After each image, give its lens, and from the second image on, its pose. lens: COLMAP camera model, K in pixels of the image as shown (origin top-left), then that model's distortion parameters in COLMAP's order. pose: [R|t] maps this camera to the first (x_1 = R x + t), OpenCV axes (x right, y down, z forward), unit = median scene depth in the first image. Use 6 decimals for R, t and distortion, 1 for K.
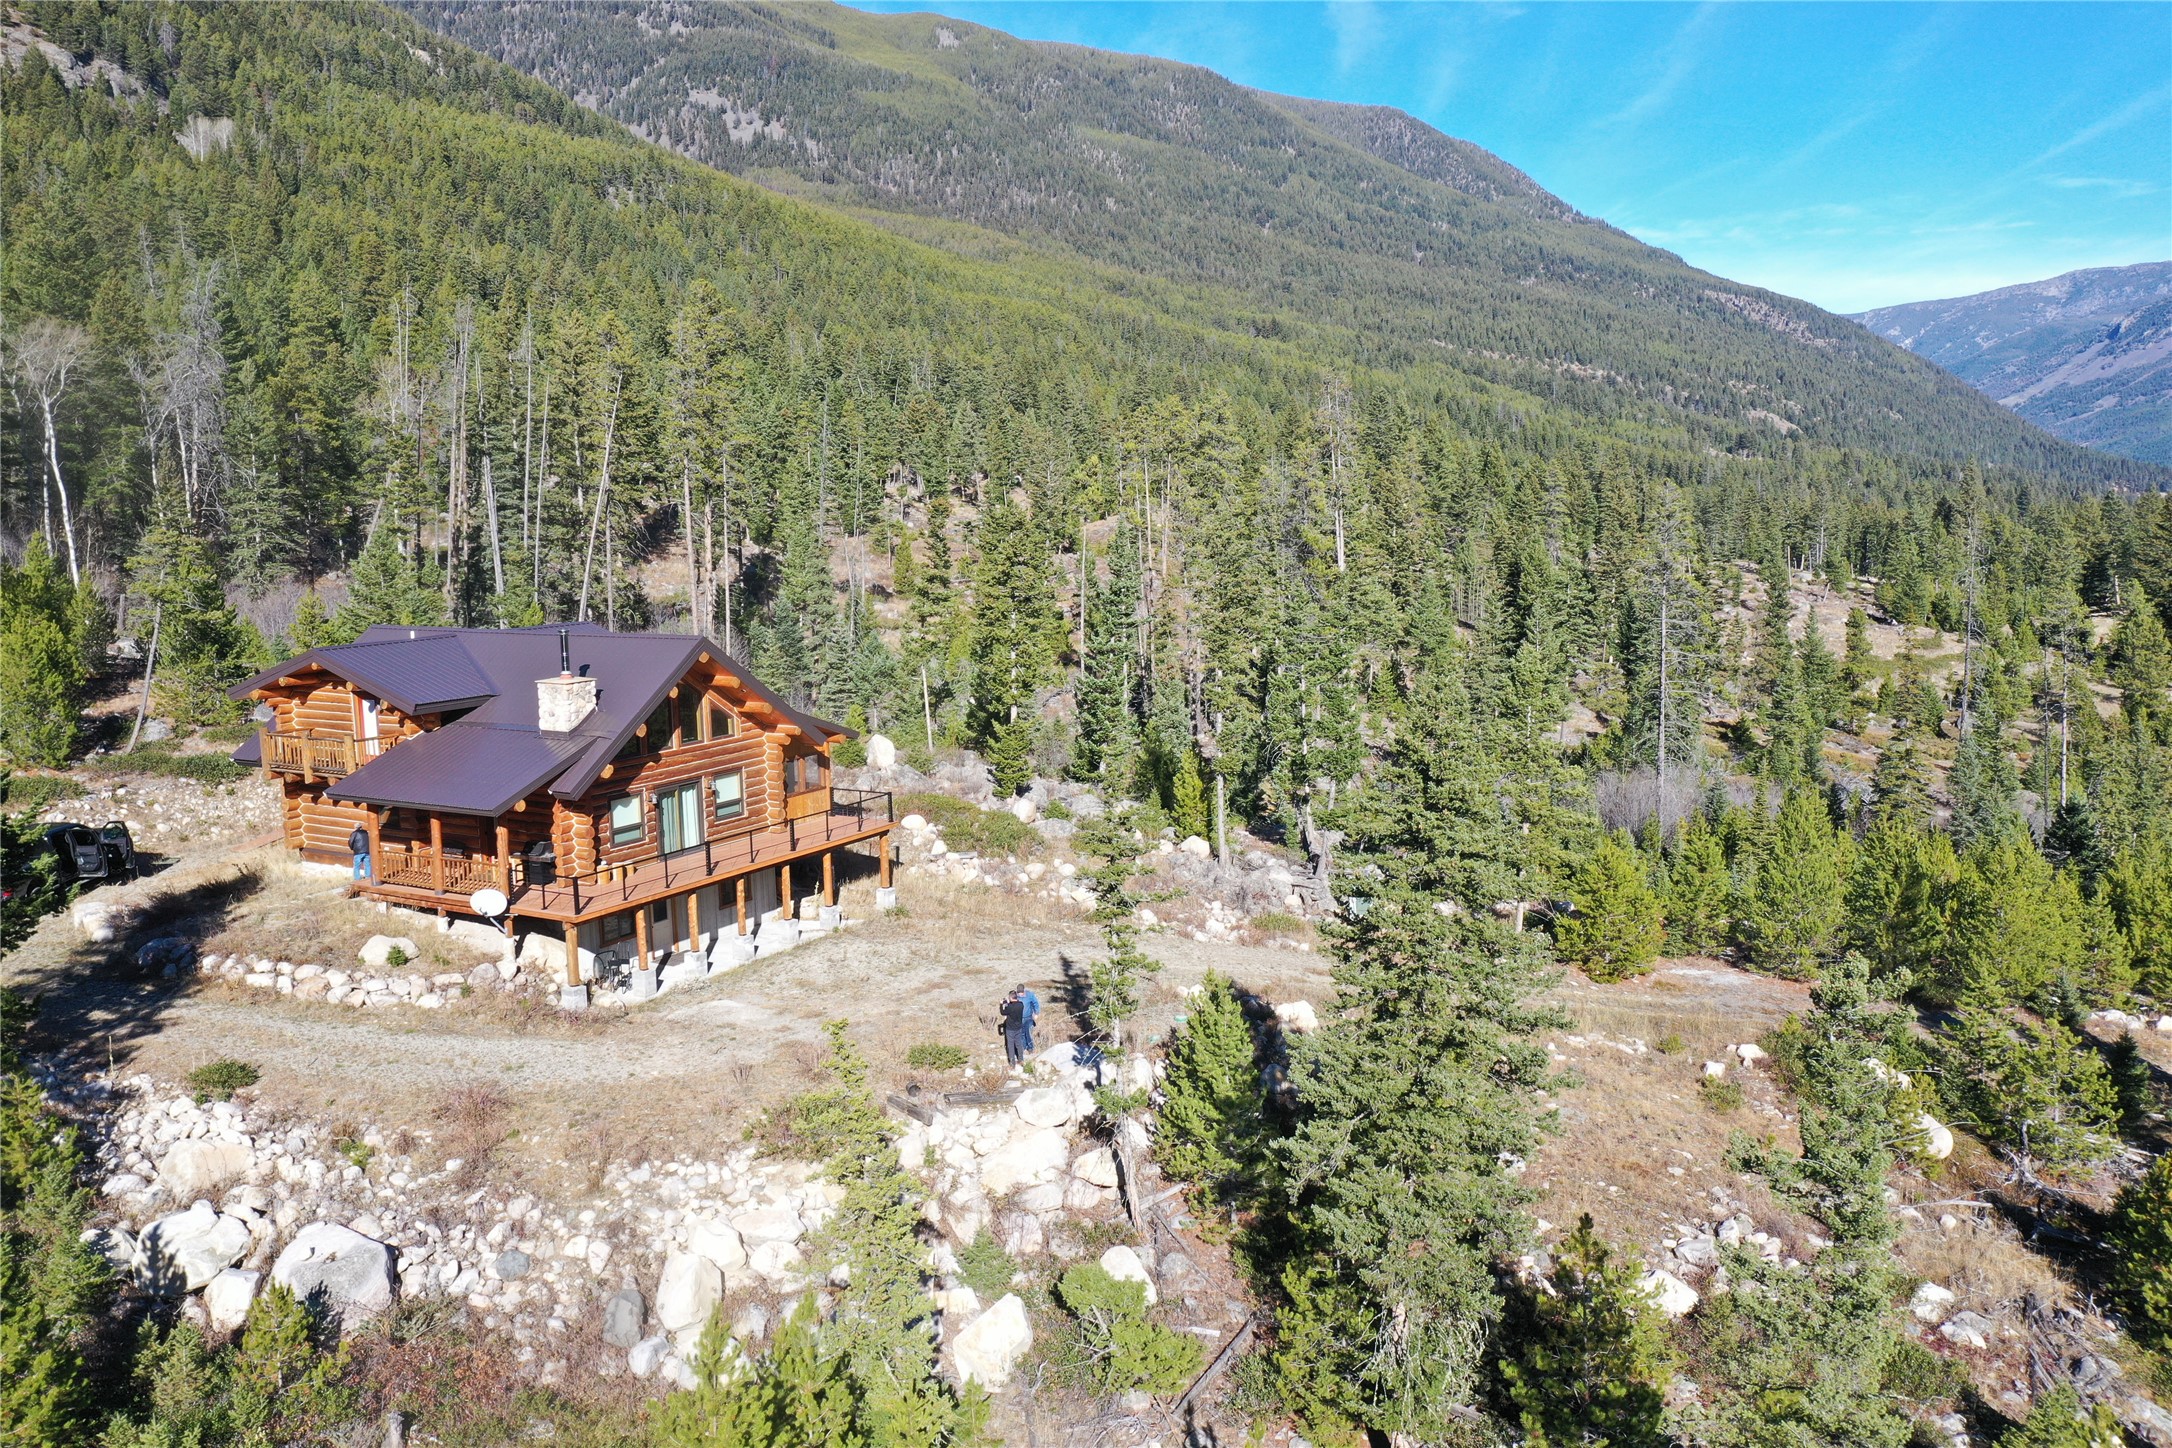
lens RADIAL K [[1718.6, 0, 1096.2], [0, 1718.6, 729.0], [0, 0, 1]] dist [0.005302, 0.007017]
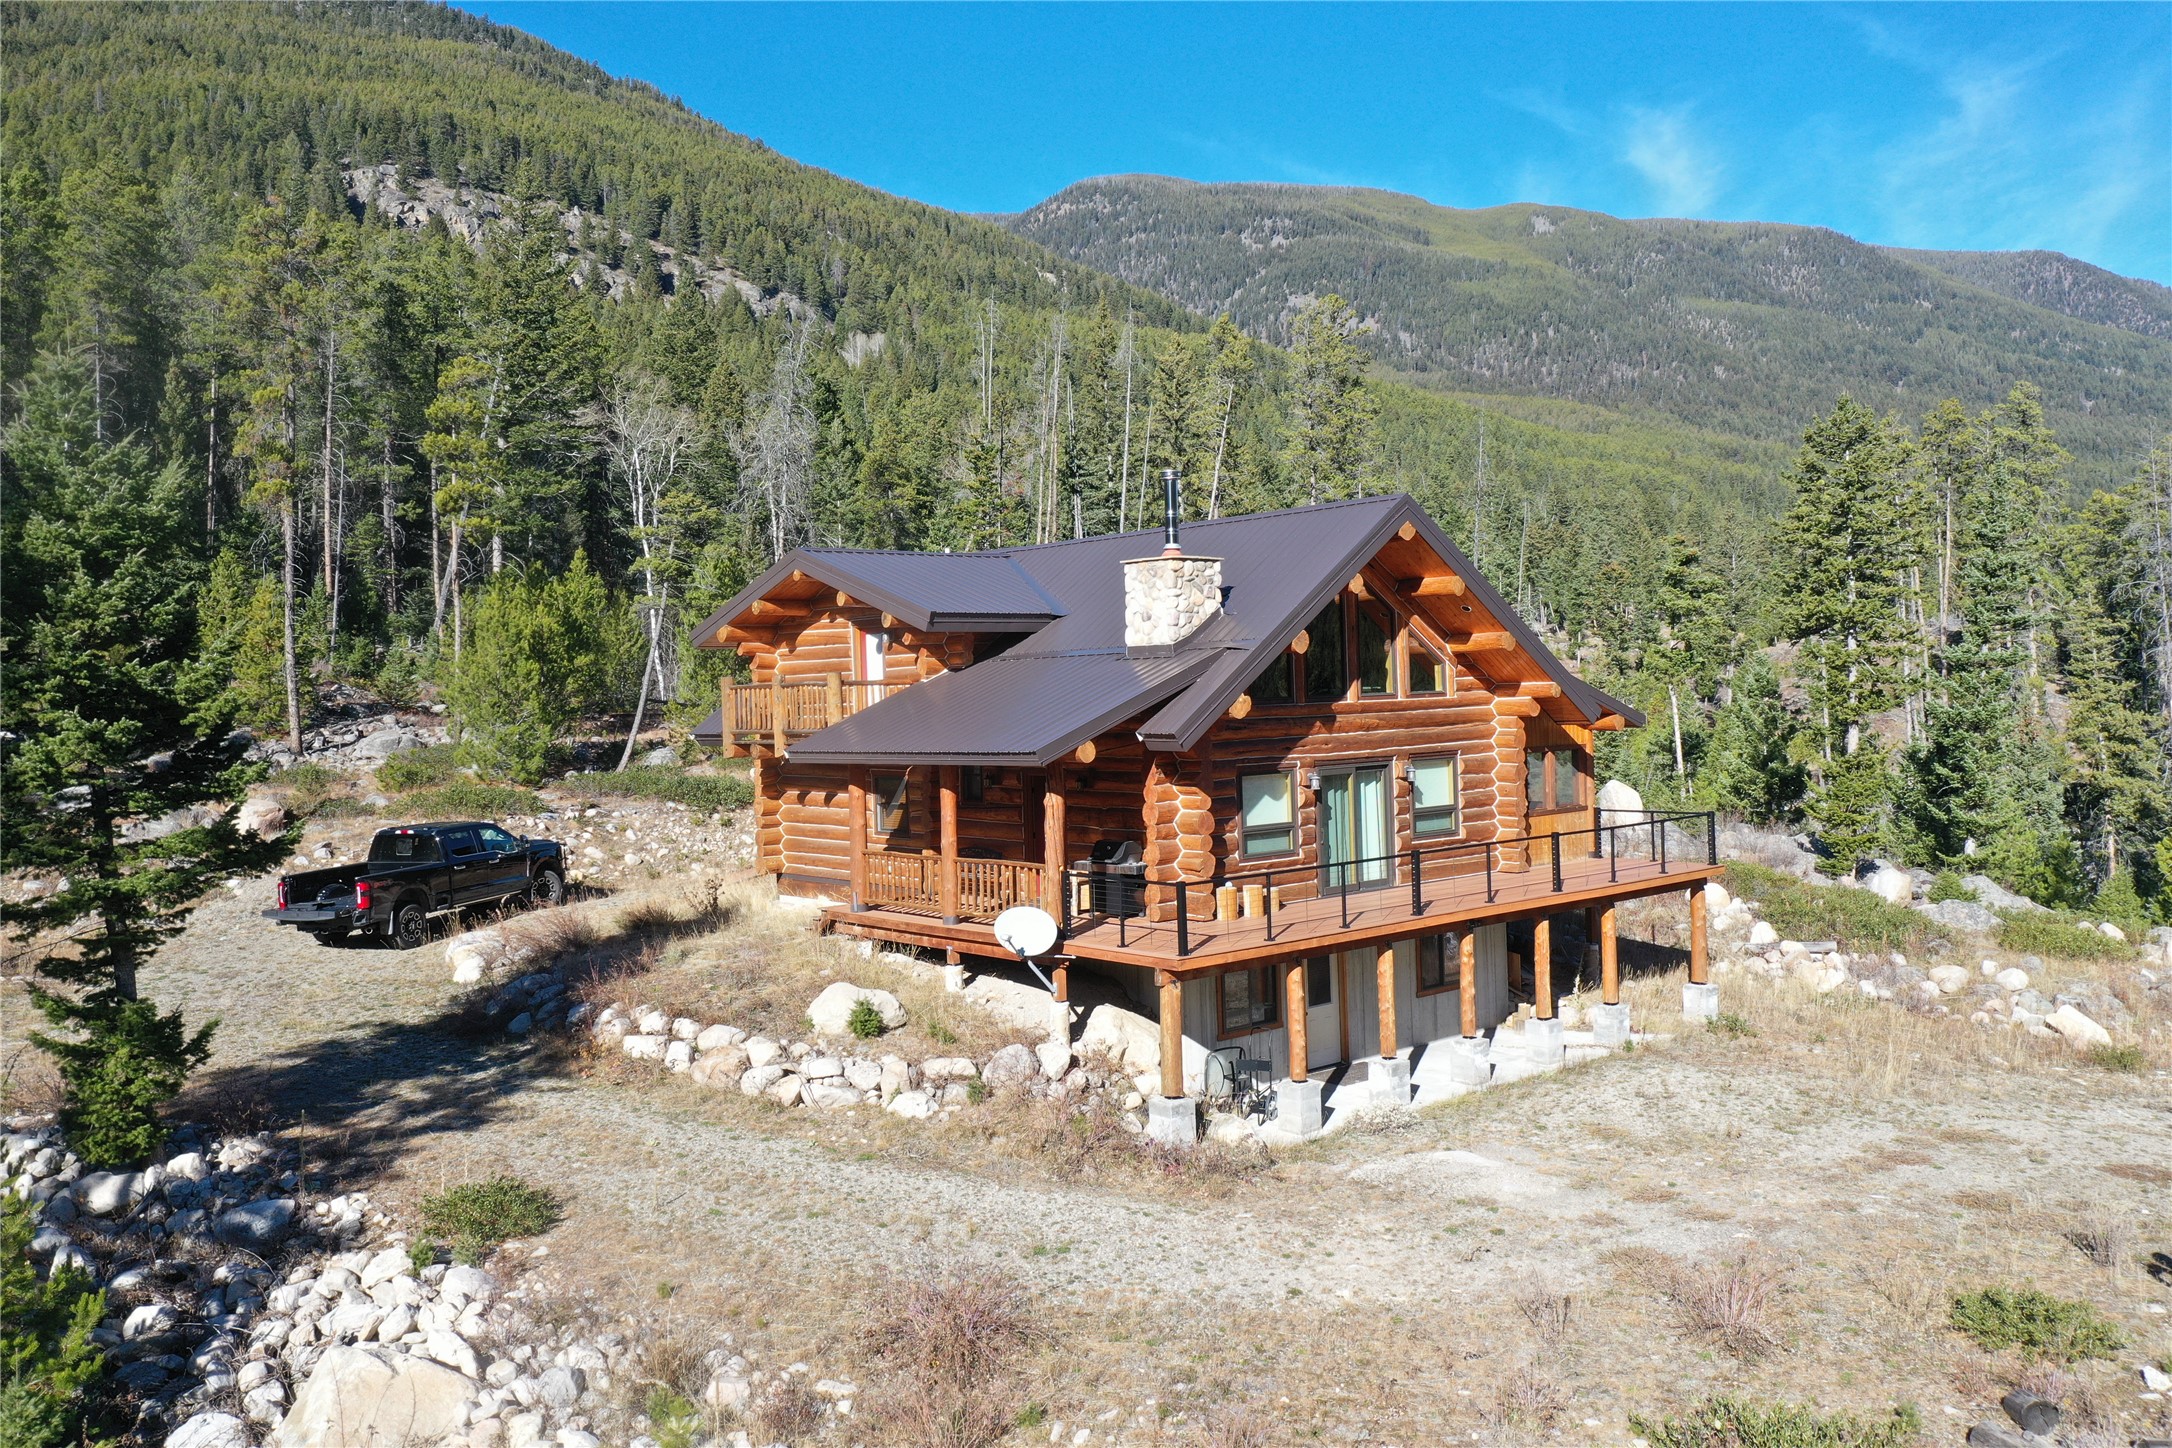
lens RADIAL K [[1718.6, 0, 1095.9], [0, 1718.6, 722.0], [0, 0, 1]] dist [0.005302, 0.007017]
pose [[0.944154, -0.004363, -0.329475, -0.130896], [-0.033454, 0.993476, -0.109023, 0.079832], [0.327801, 0.113957, 0.937849, 0.418836]]
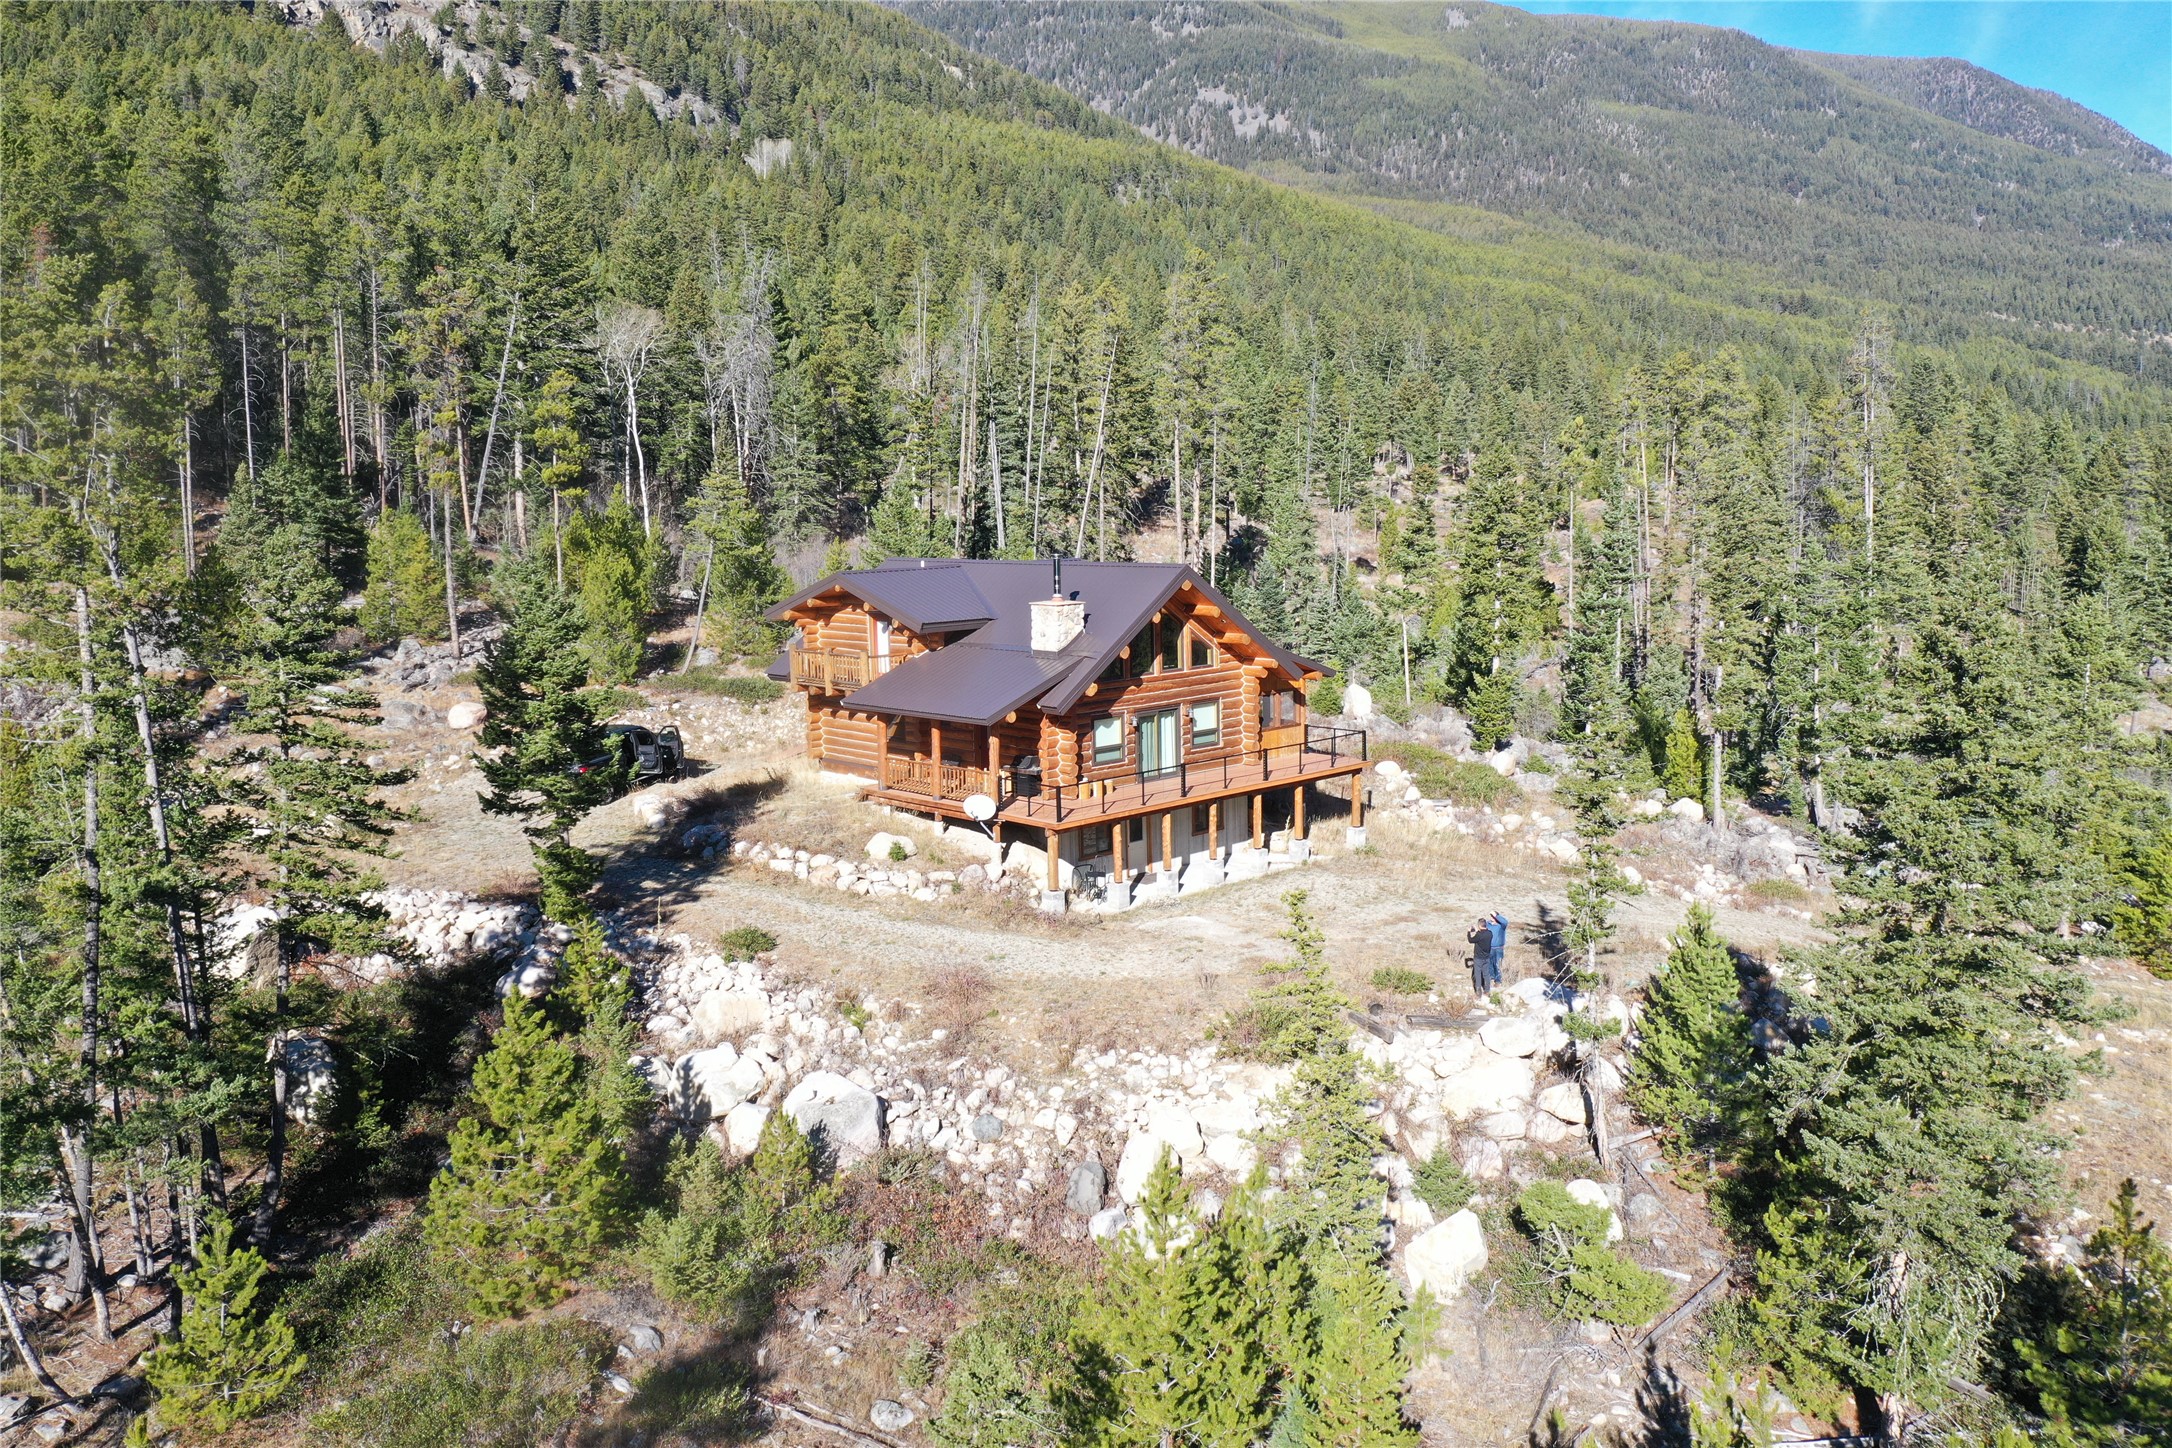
lens RADIAL K [[1718.6, 0, 1092.8], [0, 1718.6, 726.5], [0, 0, 1]] dist [0.005302, 0.007017]
pose [[0.960466, 0.038797, -0.275681, 0.003410], [-0.037872, 0.999245, 0.008681, 0.033290], [0.275810, 0.002103, 0.961210, 0.000275]]
